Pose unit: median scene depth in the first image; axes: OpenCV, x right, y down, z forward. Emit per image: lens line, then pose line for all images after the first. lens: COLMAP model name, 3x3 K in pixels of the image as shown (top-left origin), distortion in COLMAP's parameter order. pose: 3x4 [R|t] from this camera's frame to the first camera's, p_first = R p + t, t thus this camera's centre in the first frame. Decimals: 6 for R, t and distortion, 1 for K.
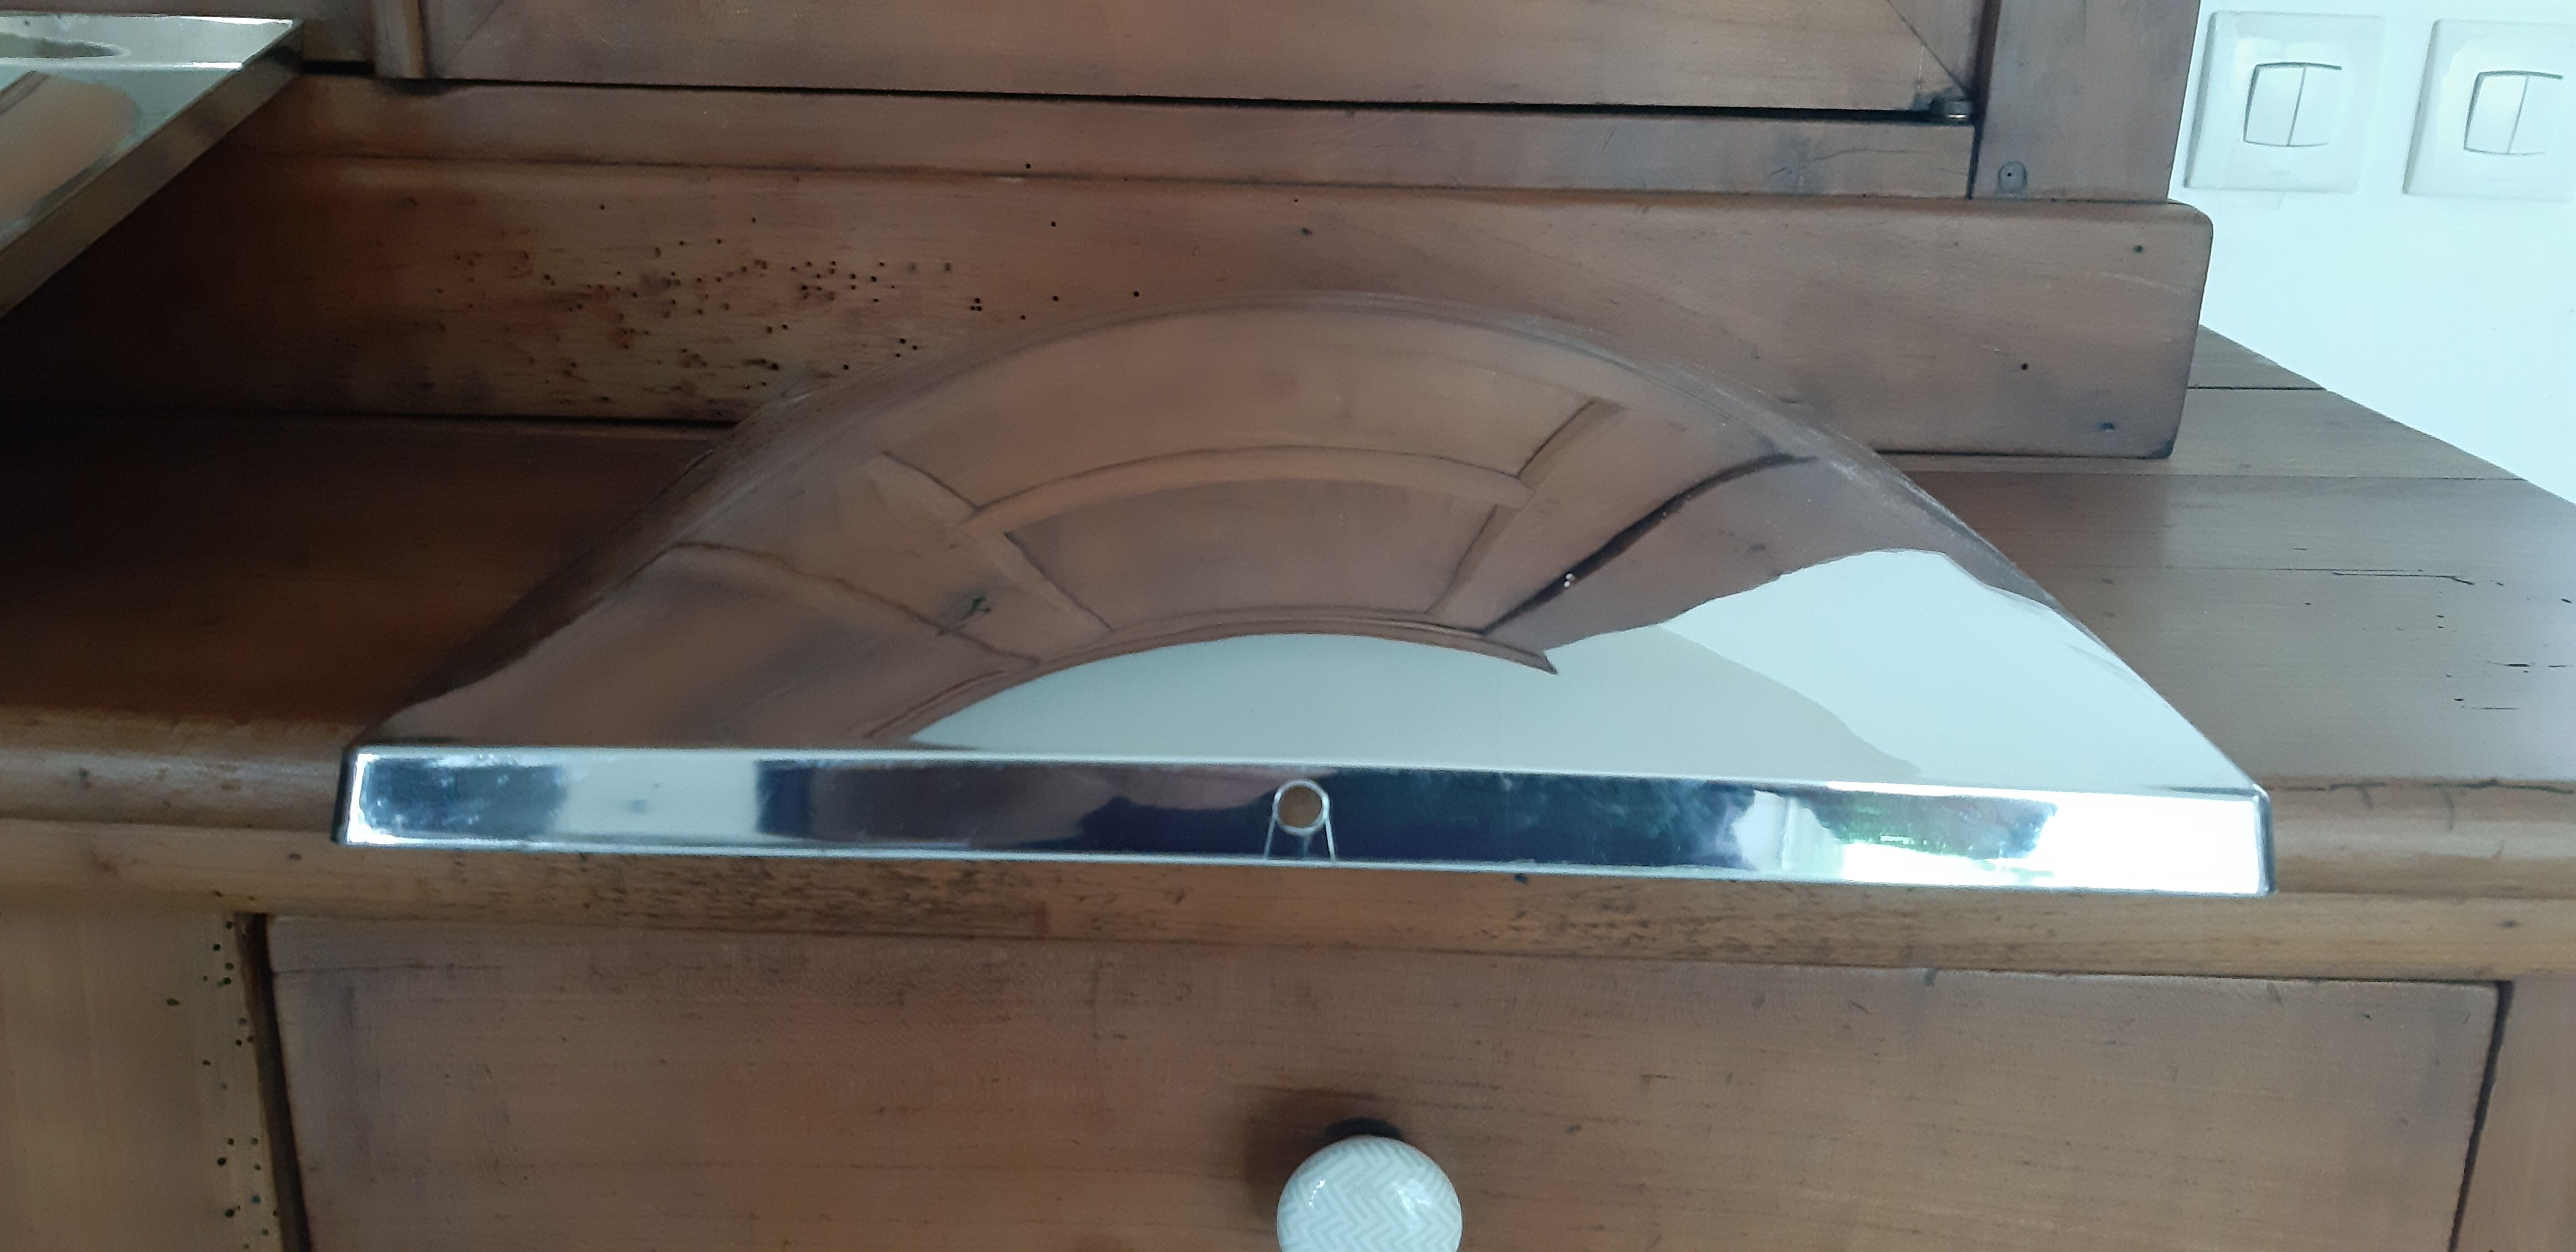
lens RADIAL K [[2018.7, 0, 1256.5], [0, 2018.7, 569.9], [0, 0, 1]] dist [0.087410, -0.184379]
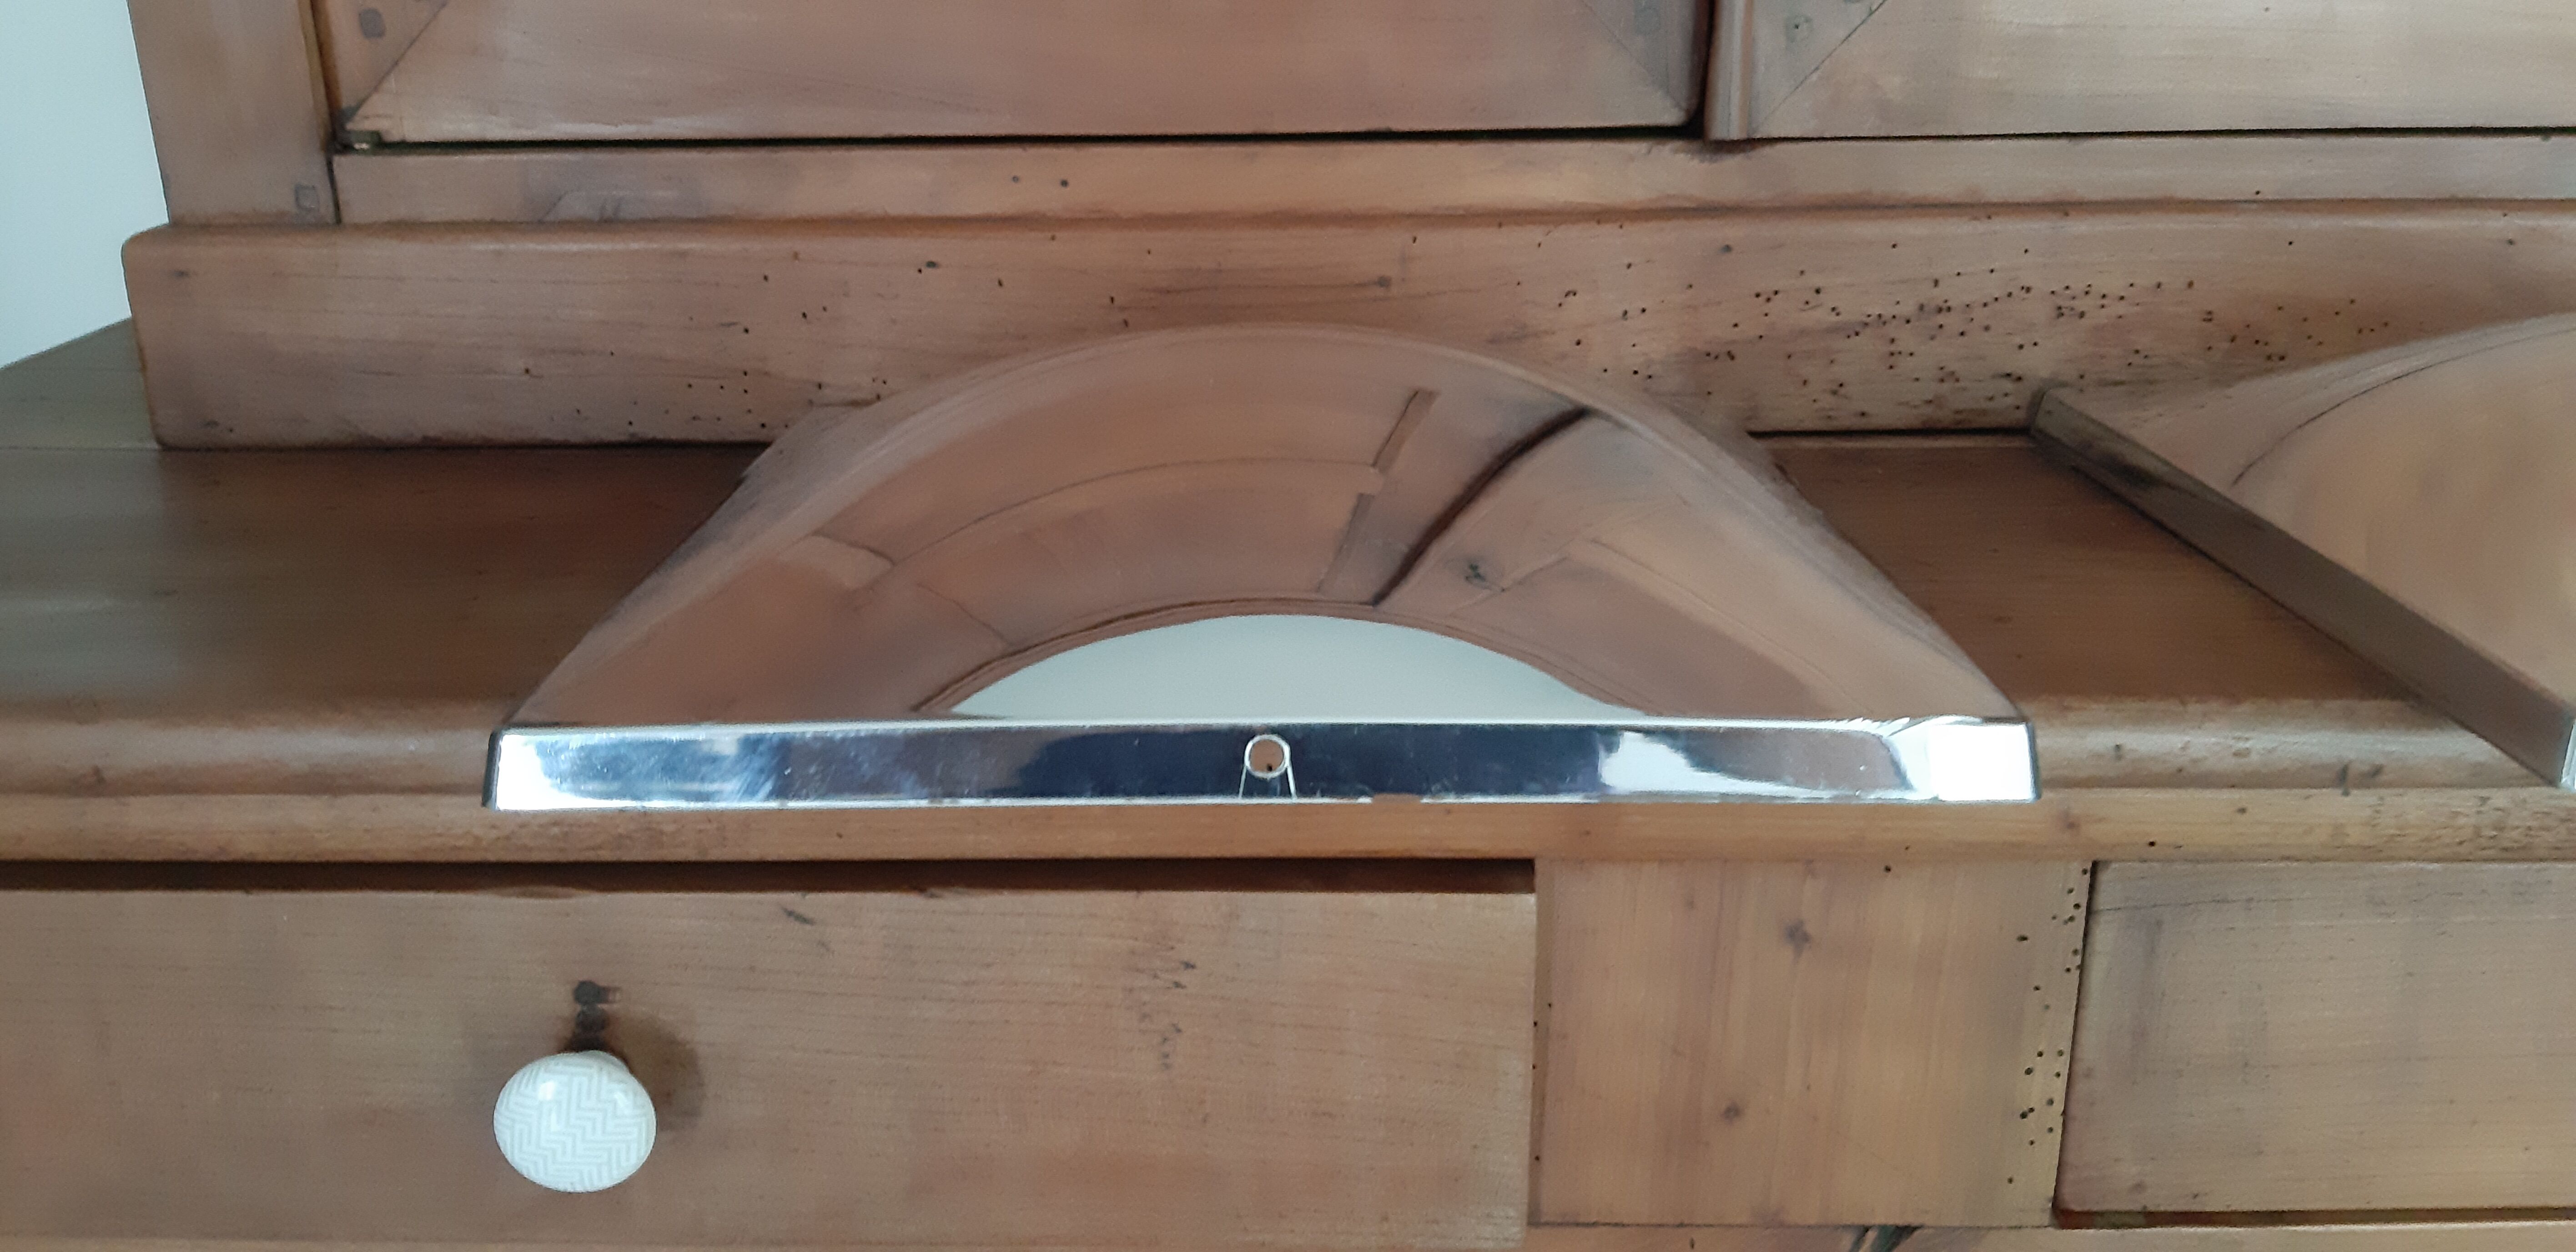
lens RADIAL K [[2018.7, 0, 1256.5], [0, 2018.7, 569.9], [0, 0, 1]] dist [0.087410, -0.184379]
pose [[0.999334, -0.036335, -0.003380, -0.675650], [0.036384, 0.999217, 0.015559, -0.027703], [0.002812, -0.015671, 0.999873, -0.138716]]
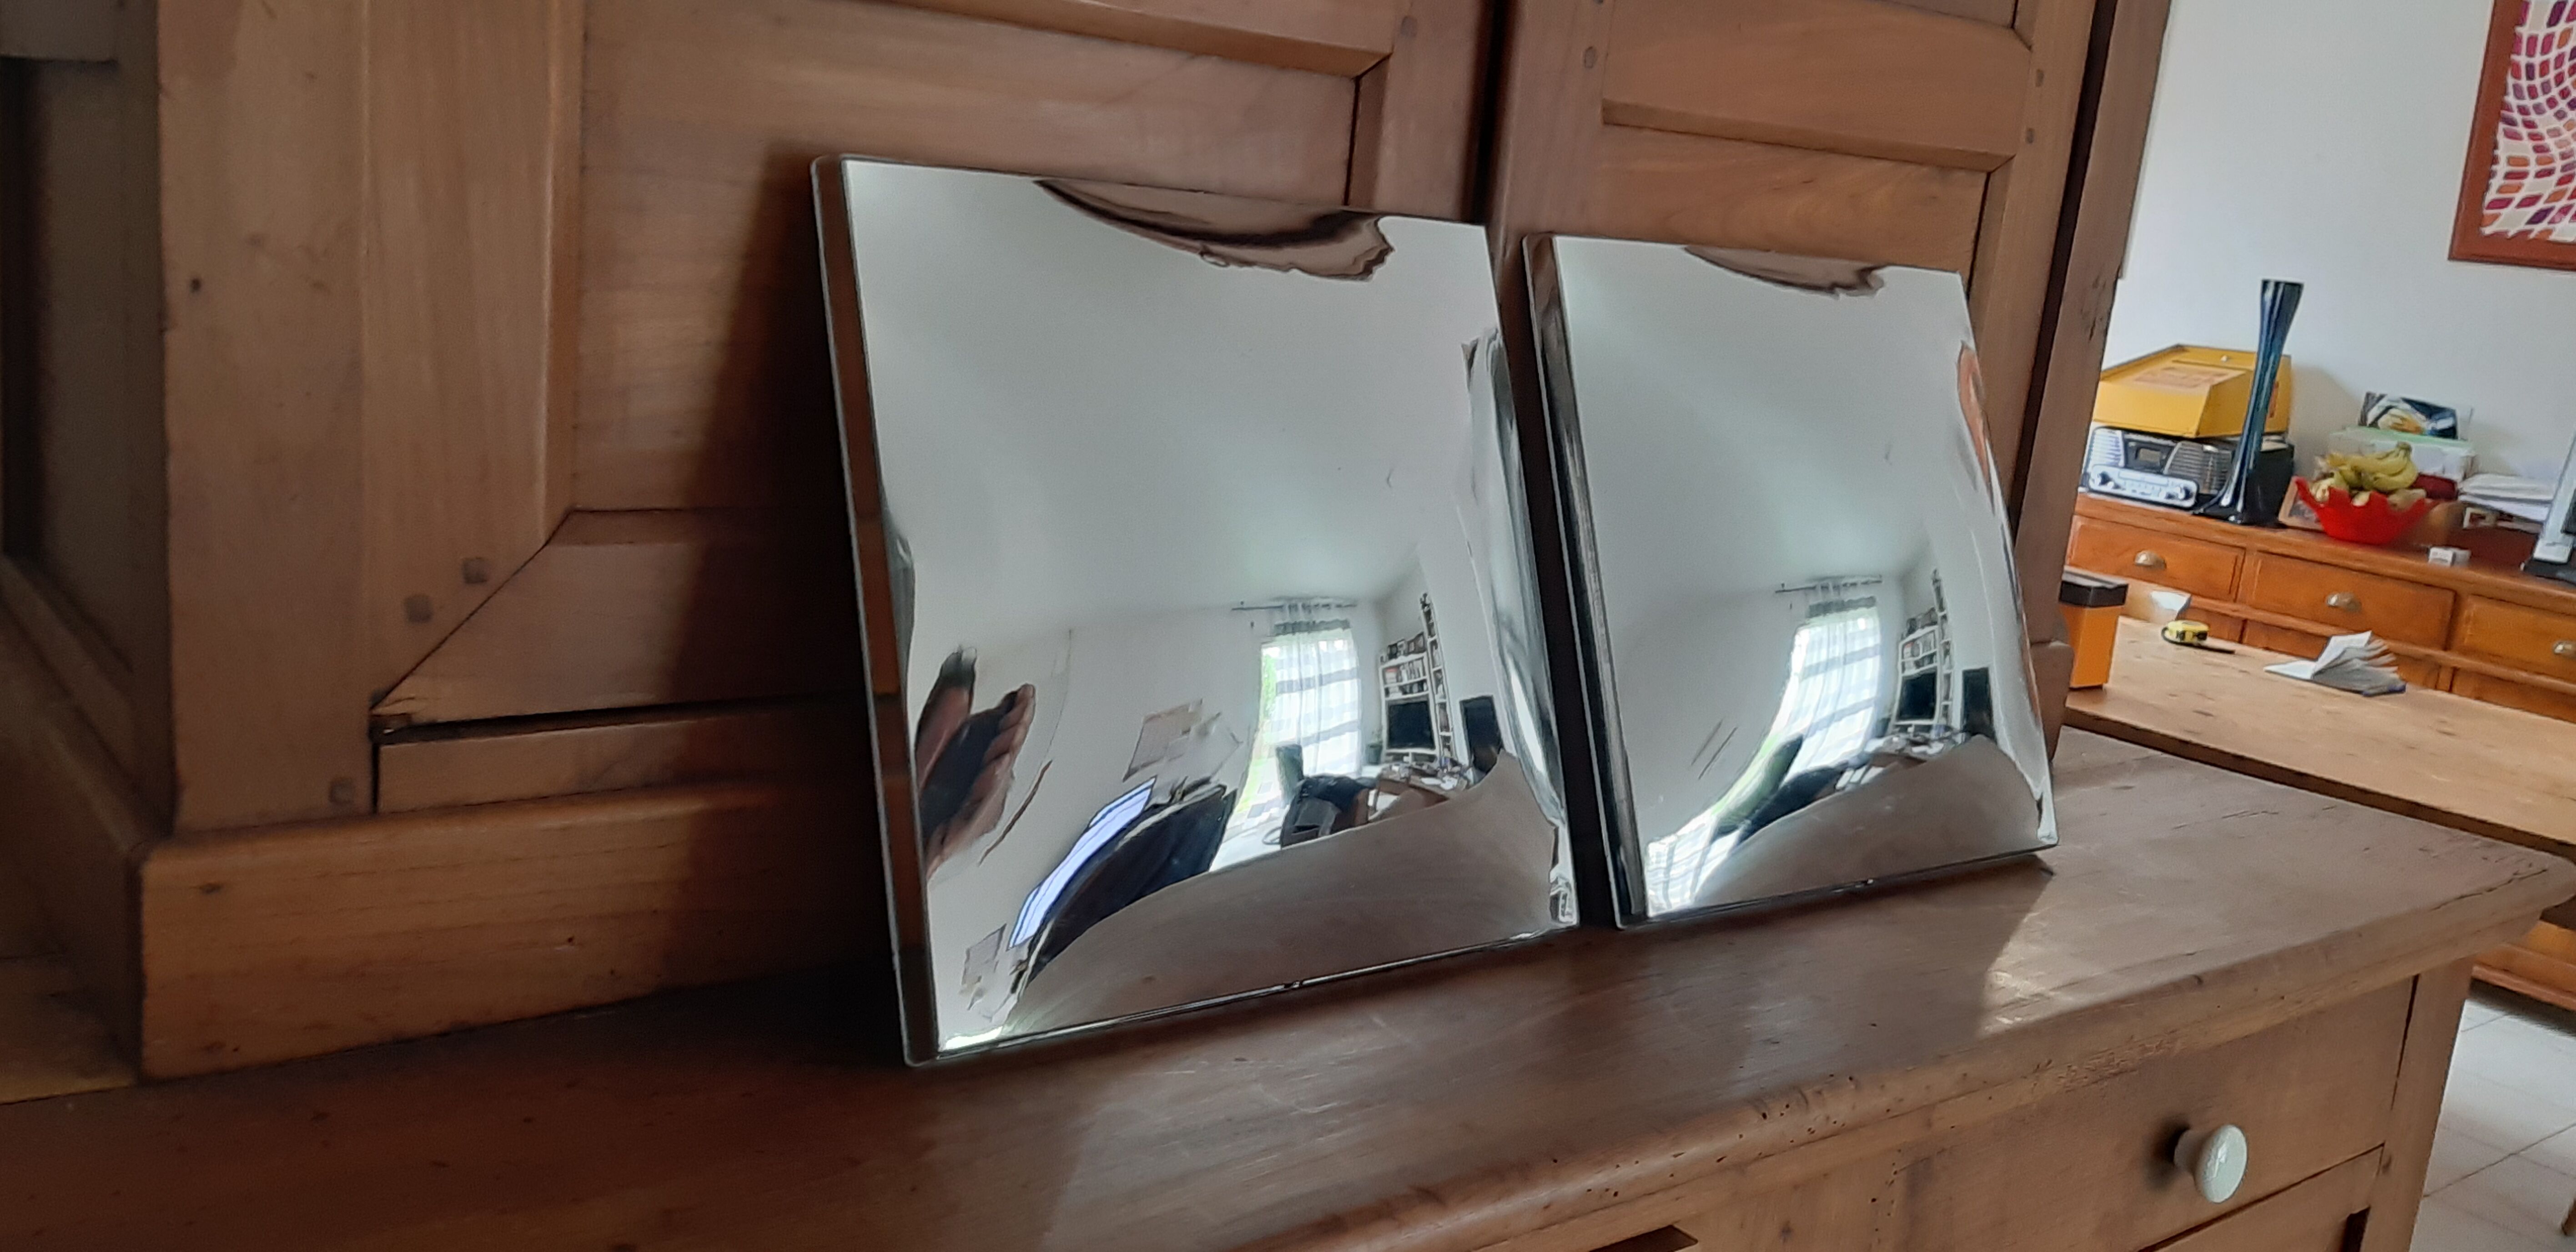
lens RADIAL K [[2018.7, 0, 1256.5], [0, 2018.7, 569.9], [0, 0, 1]] dist [0.087410, -0.184379]
pose [[0.783172, -0.063208, 0.618584, -1.478287], [0.114049, 0.992545, -0.042975, -0.249525], [-0.611256, 0.104206, 0.784543, -0.154993]]
